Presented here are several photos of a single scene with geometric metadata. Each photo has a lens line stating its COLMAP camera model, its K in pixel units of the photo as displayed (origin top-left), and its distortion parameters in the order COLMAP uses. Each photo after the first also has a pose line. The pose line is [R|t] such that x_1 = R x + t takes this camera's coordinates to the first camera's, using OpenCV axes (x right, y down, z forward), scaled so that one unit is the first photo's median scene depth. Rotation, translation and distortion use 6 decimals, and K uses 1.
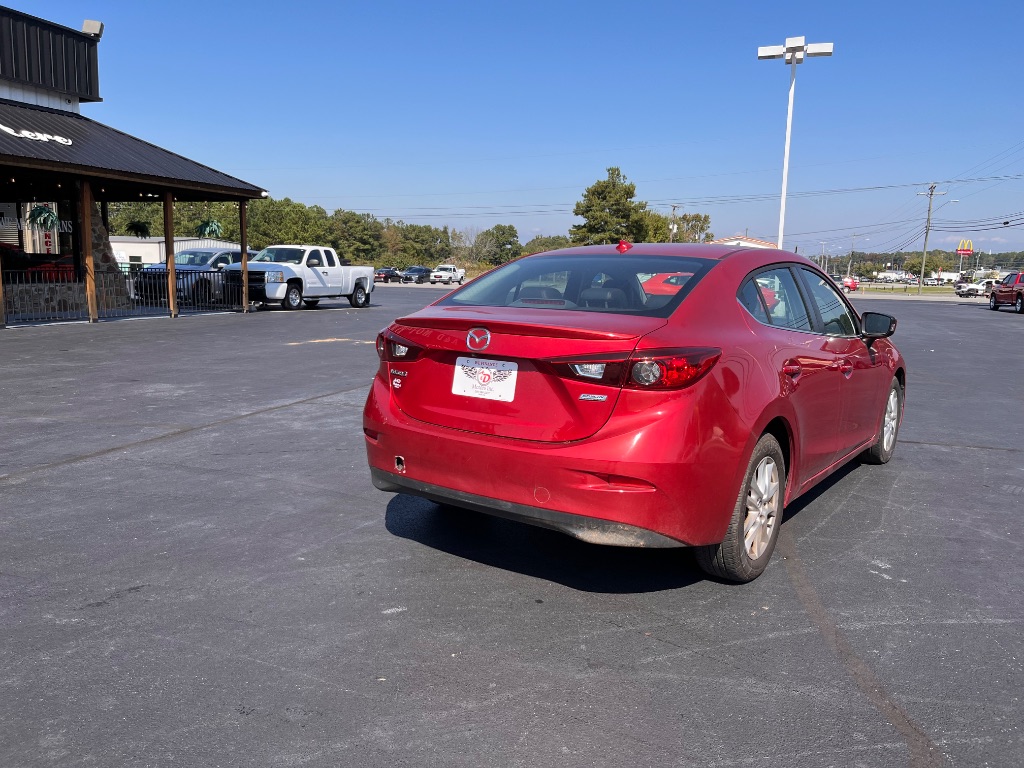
lens RADIAL K [[763.0, 0, 512.0], [0, 763.0, 384.0], [0, 0, 1]] dist [0.002974, -0.005050]
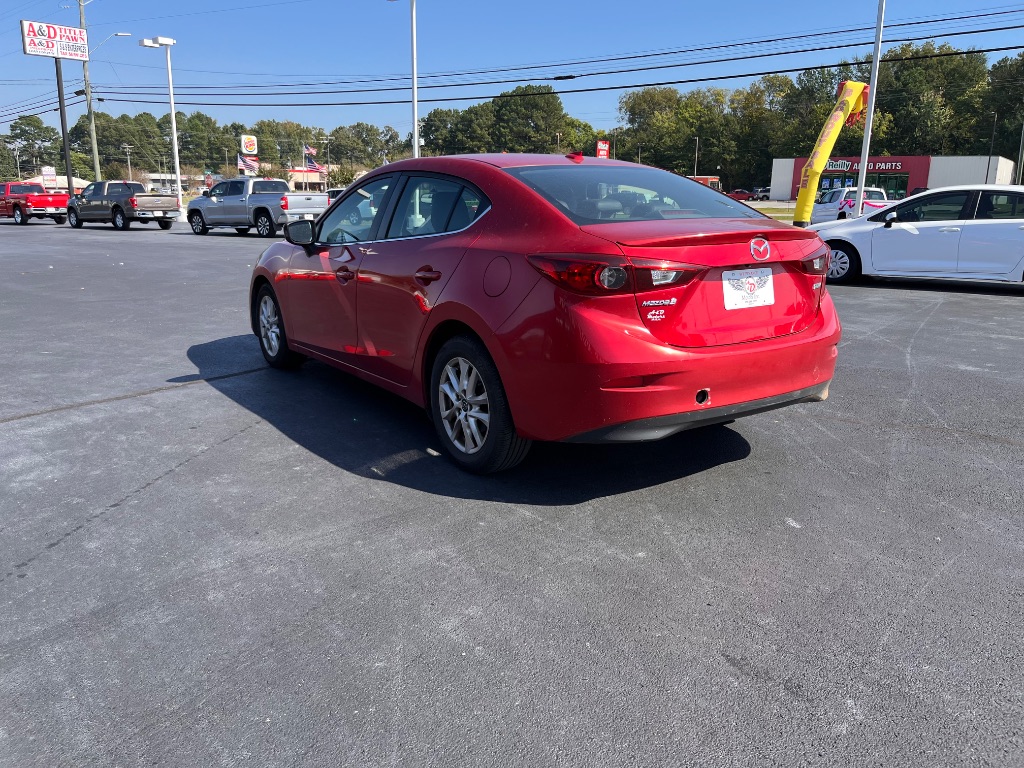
lens RADIAL K [[763.0, 0, 512.0], [0, 763.0, 384.0], [0, 0, 1]] dist [0.002974, -0.005050]
pose [[0.364963, -0.247947, 0.897399, -1.013107], [0.145582, 0.967227, 0.208034, -0.130278], [-0.919570, 0.054720, 0.389098, 0.819056]]
